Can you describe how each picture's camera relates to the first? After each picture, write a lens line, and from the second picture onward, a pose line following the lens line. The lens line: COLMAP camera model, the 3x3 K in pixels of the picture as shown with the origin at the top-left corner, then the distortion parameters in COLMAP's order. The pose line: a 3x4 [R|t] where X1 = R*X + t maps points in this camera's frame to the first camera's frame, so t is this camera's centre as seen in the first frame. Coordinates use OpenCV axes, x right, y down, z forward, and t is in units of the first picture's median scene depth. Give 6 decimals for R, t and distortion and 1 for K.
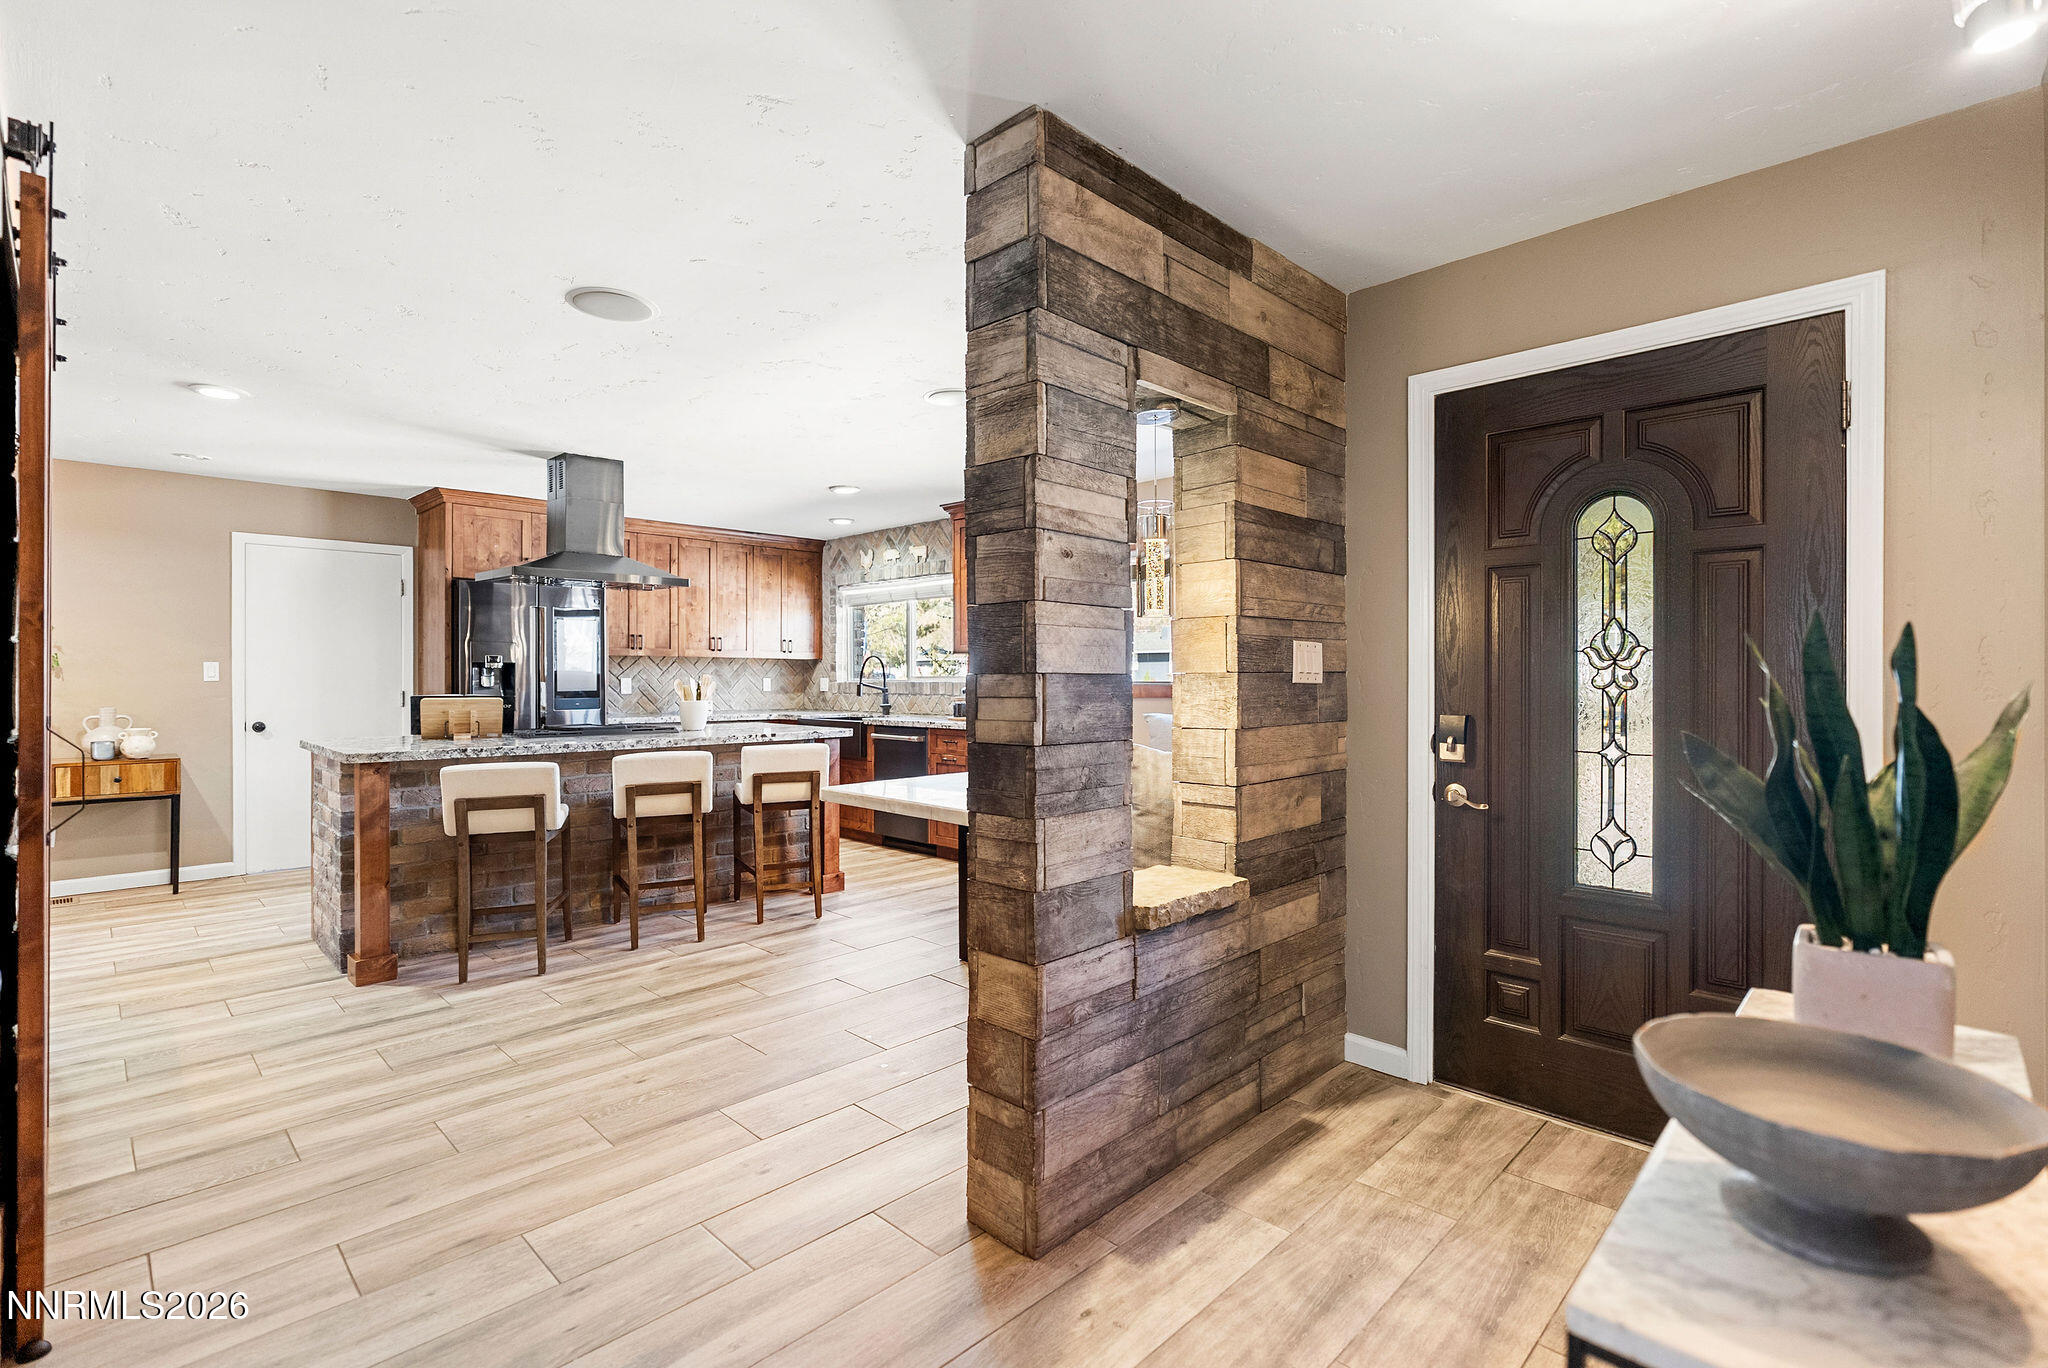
lens RADIAL K [[941.8, 0, 1024.9], [0, 941.8, 683.6], [0, 0, 1]] dist [-0.006529, 0.003299]
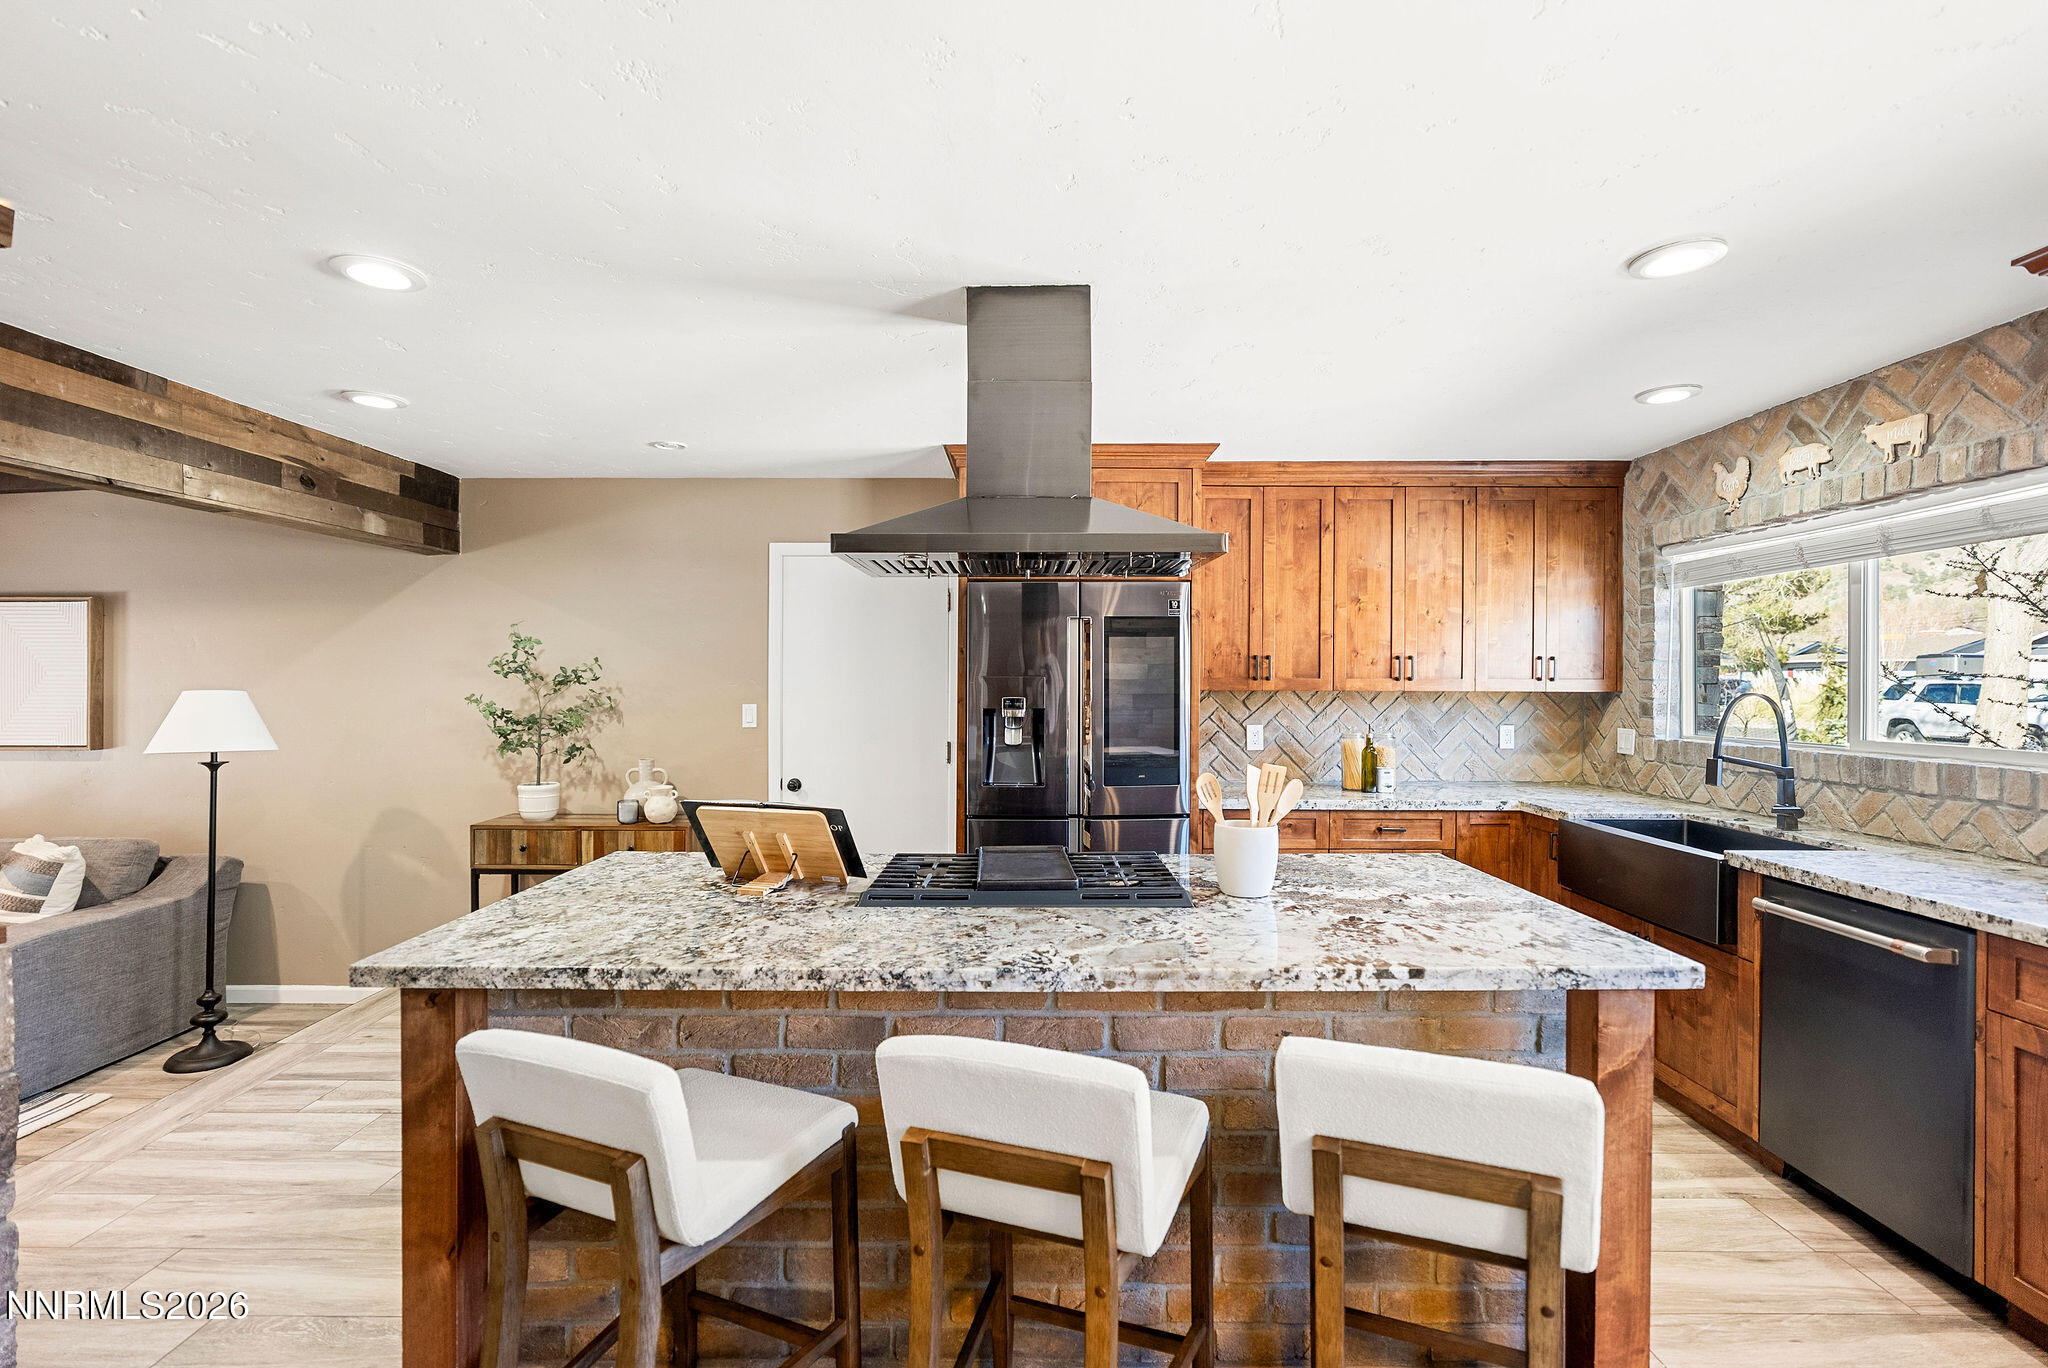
lens RADIAL K [[941.8, 0, 1028.1], [0, 941.8, 686.6], [0, 0, 1]] dist [-0.006529, 0.003299]
pose [[0.702801, 0.004794, -0.711370, -0.087406], [-0.006195, 0.999981, 0.000618, -0.030731], [0.711359, 0.003972, 0.702817, 0.457362]]
